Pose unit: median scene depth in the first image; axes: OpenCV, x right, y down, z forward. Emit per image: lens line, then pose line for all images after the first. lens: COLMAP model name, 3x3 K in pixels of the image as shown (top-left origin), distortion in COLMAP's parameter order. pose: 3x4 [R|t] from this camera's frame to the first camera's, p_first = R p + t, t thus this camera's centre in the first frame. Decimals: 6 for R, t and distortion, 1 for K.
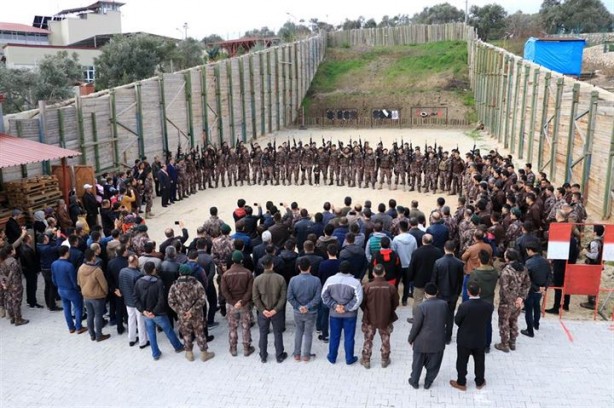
lens RADIAL K [[512.2, 0, 307.0], [0, 512.2, 204.0], [0, 0, 1]] dist [-0.196034, 0.172969]
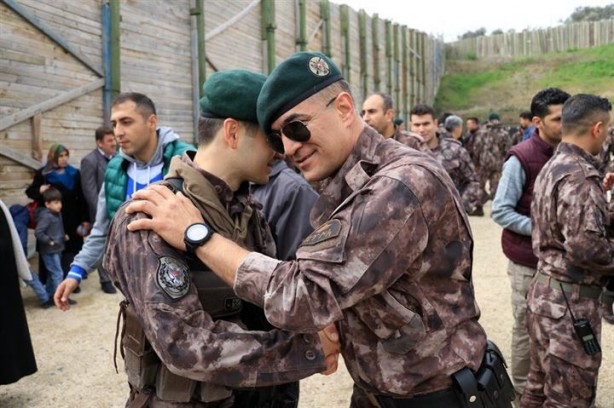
lens RADIAL K [[502.7, 0, 307.0], [0, 502.7, 204.0], [0, 0, 1]] dist [-0.191738, 0.168665]
pose [[0.991253, 0.015567, -0.131058, -0.077243], [-0.029903, 0.993685, -0.108145, -0.015010], [0.128547, 0.111118, 0.985458, 0.323824]]
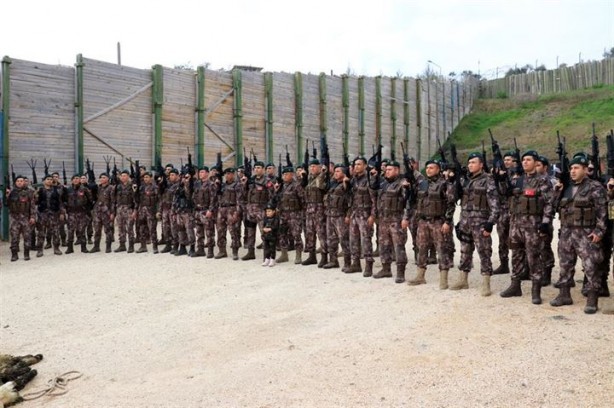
lens RADIAL K [[512.2, 0, 307.0], [0, 512.2, 204.0], [0, 0, 1]] dist [-0.196034, 0.172969]
pose [[0.935747, 0.024697, -0.351806, 0.078622], [-0.086932, 0.982917, -0.162224, -0.008308], [0.341790, 0.182384, 0.921909, 0.274902]]
